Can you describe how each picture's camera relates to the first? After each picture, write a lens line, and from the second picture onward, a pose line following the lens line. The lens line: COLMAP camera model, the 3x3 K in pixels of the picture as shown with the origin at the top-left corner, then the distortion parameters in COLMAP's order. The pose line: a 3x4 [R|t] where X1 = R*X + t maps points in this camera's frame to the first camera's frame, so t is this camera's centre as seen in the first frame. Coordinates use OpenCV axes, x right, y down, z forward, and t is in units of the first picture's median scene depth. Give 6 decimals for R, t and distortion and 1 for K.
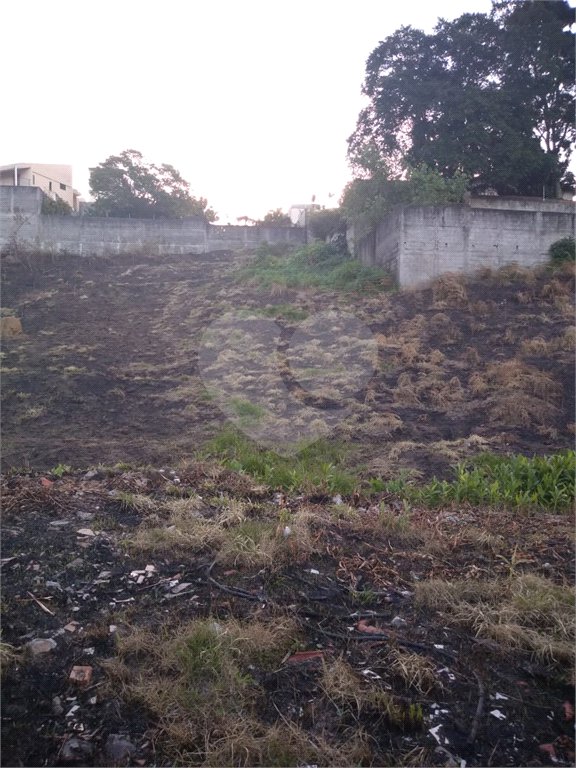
lens RADIAL K [[599.5, 0, 284.8], [0, 599.5, 386.6], [0, 0, 1]] dist [0.052717, -0.118172]
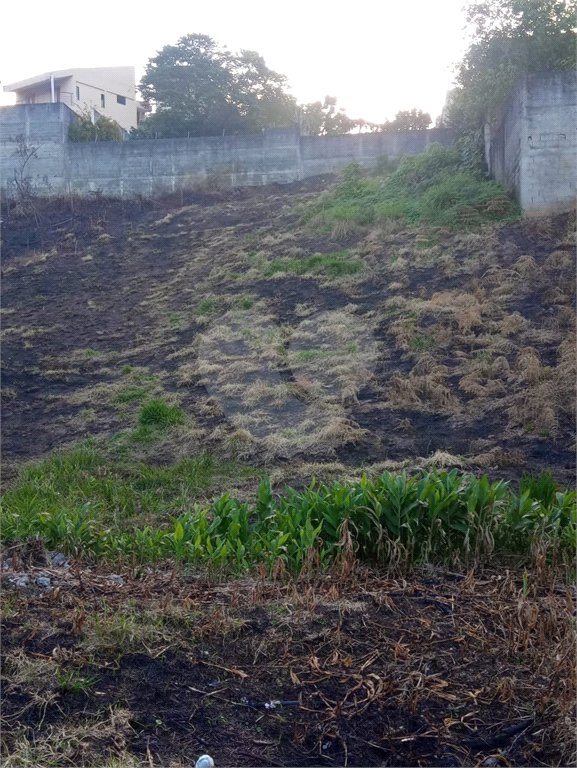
lens RADIAL K [[919.8, 0, 286.4], [0, 919.8, 384.9], [0, 0, 1]] dist [0.089845, 0.015376]
pose [[0.968296, -0.020093, -0.248998, 0.197797], [0.019732, 0.999798, -0.003943, 0.007418], [0.249027, -0.001096, 0.968496, 0.039802]]
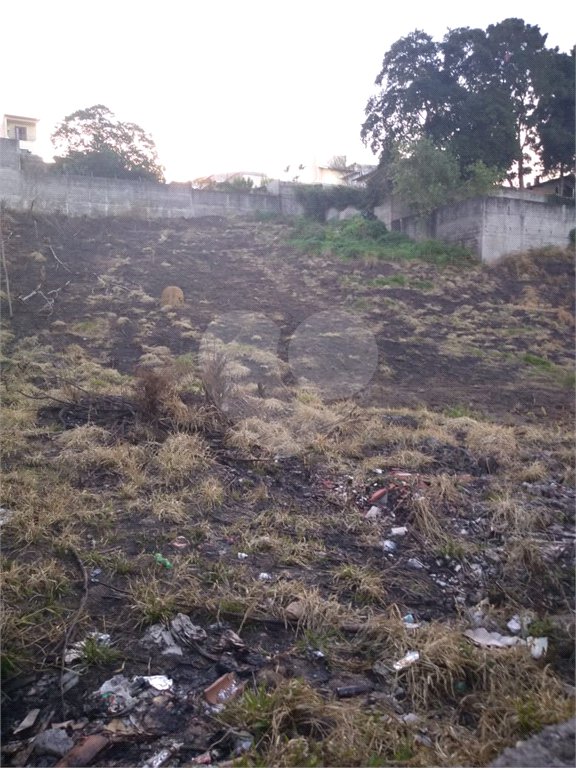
lens RADIAL K [[596.0, 0, 287.8], [0, 596.0, 391.0], [0, 0, 1]] dist [0.047971, -0.090712]
pose [[0.942435, -0.059389, 0.329072, -0.649694], [0.033314, 0.995881, 0.084324, -0.015173], [-0.332725, -0.068507, 0.940532, -0.072375]]
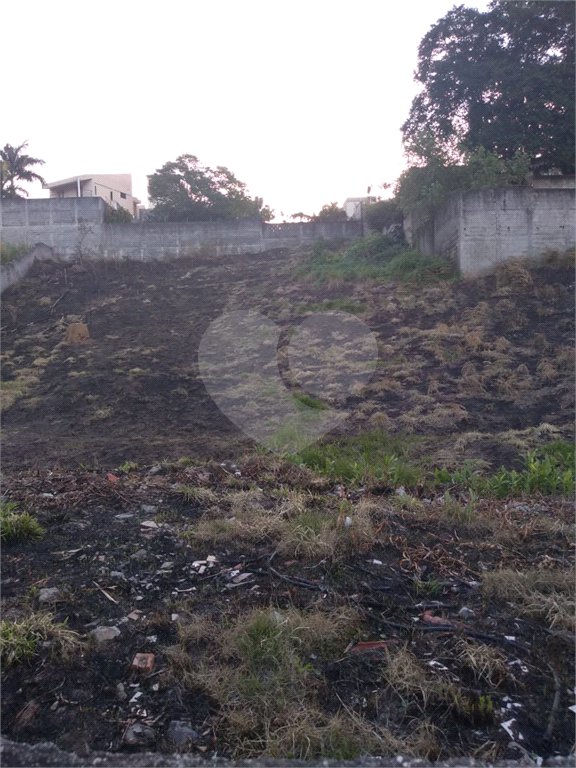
lens RADIAL K [[599.5, 0, 284.8], [0, 599.5, 386.6], [0, 0, 1]] dist [0.052717, -0.118172]
pose [[0.994267, -0.032665, -0.101818, 0.001715], [0.033114, 0.999448, 0.002725, 0.002928], [0.101673, -0.006081, 0.994799, 0.002964]]
